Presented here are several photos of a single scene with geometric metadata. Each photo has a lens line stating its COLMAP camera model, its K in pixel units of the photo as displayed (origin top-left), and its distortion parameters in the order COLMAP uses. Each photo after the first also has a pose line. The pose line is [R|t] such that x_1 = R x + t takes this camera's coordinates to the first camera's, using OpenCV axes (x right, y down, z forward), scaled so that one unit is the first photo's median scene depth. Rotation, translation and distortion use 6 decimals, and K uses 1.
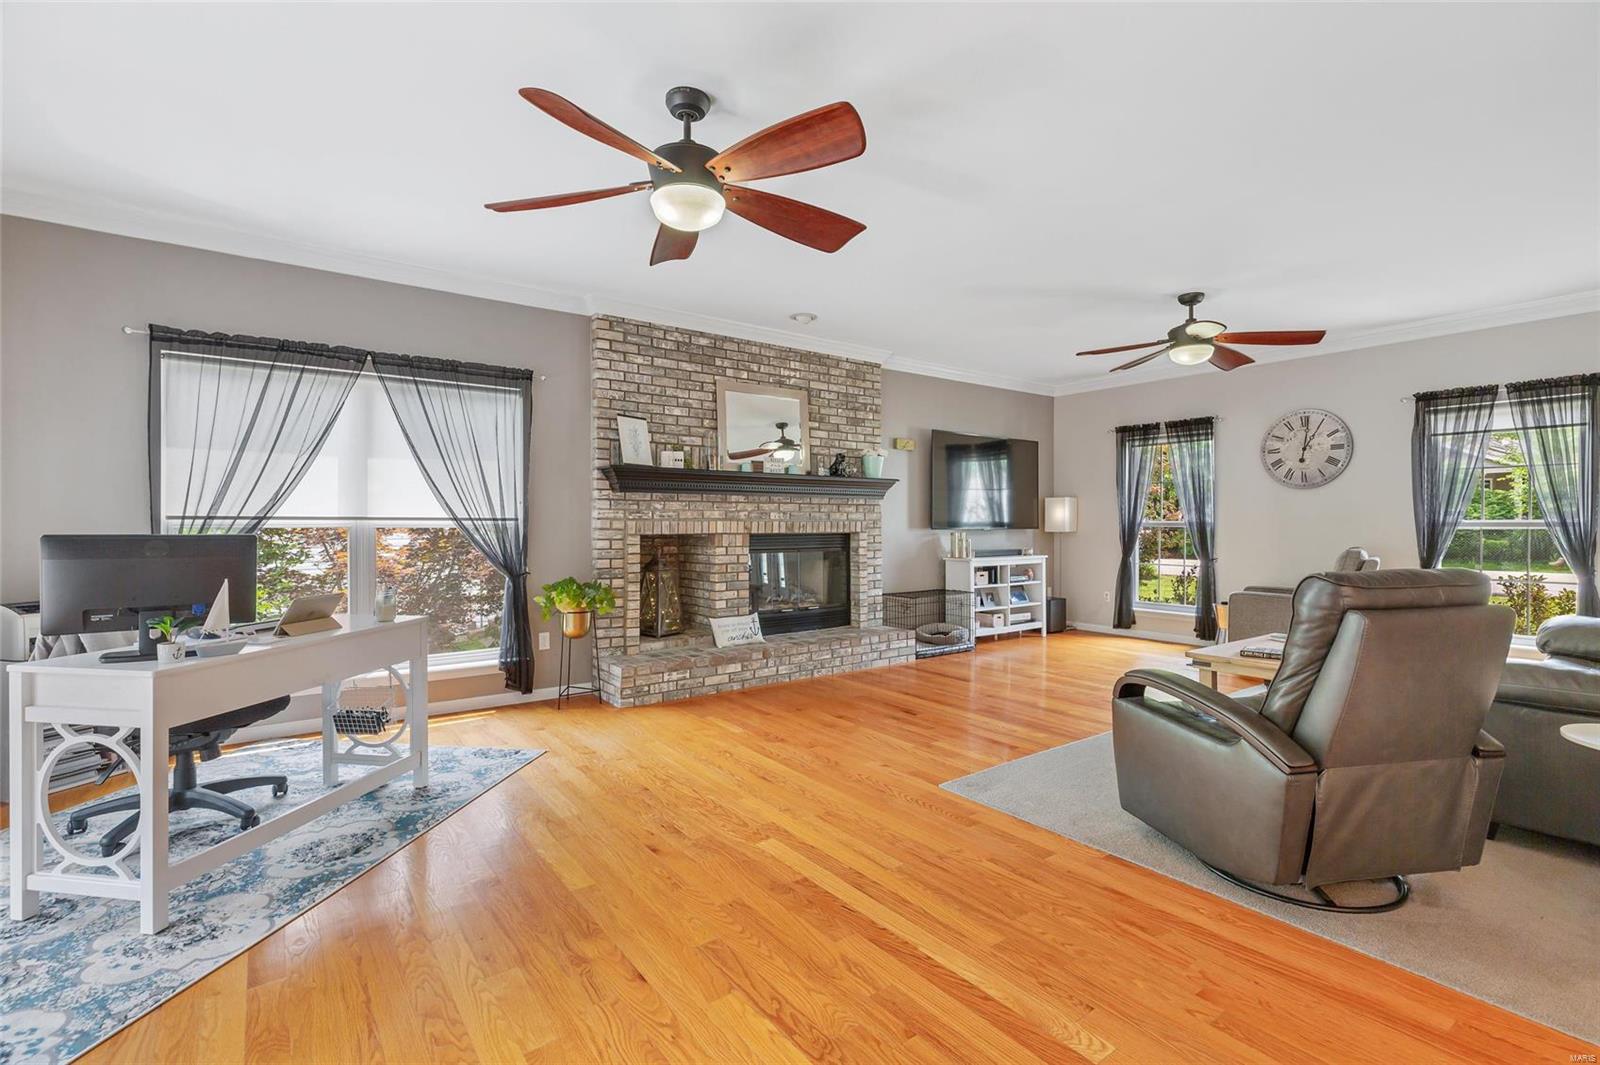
lens RADIAL K [[732.3, 0, 805.3], [0, 732.3, 526.4], [0, 0, 1]] dist [0.003365, 0.000087]
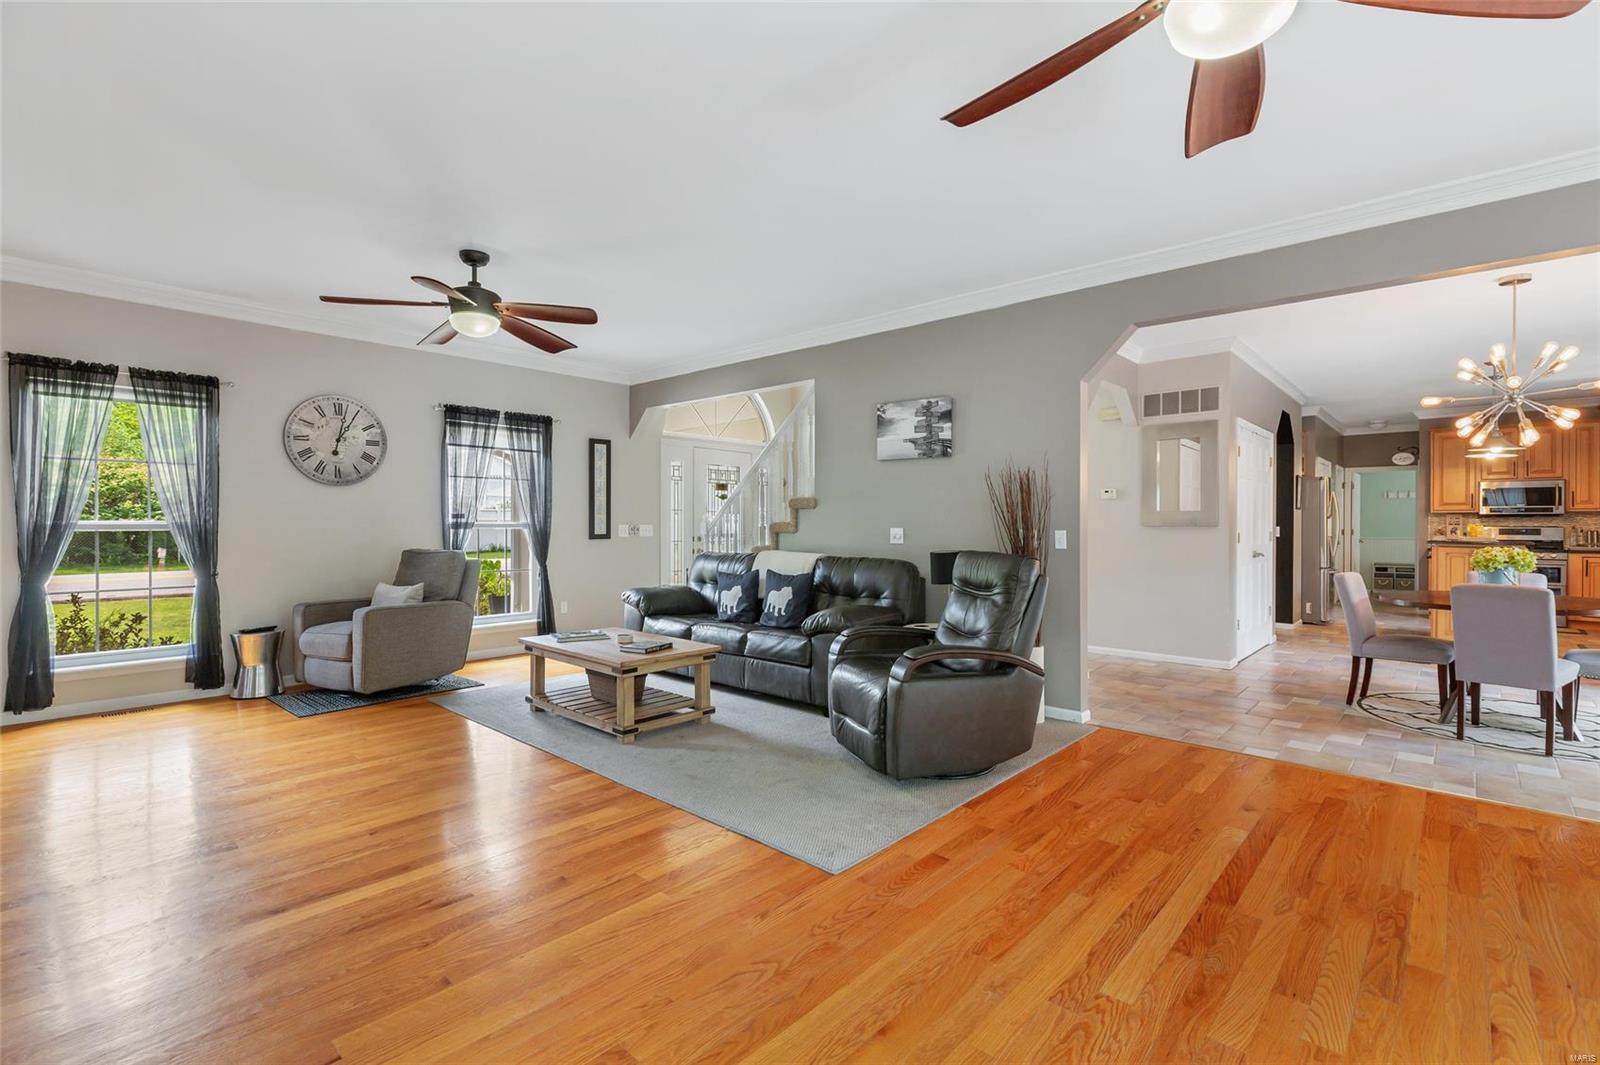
lens RADIAL K [[732.3, 0, 806.9], [0, 732.3, 529.0], [0, 0, 1]] dist [0.003365, 0.000087]
pose [[-0.197442, -0.008368, 0.980279, -0.344966], [0.003669, 0.999950, 0.009274, -0.006555], [-0.980308, 0.005427, -0.197402, 0.734689]]
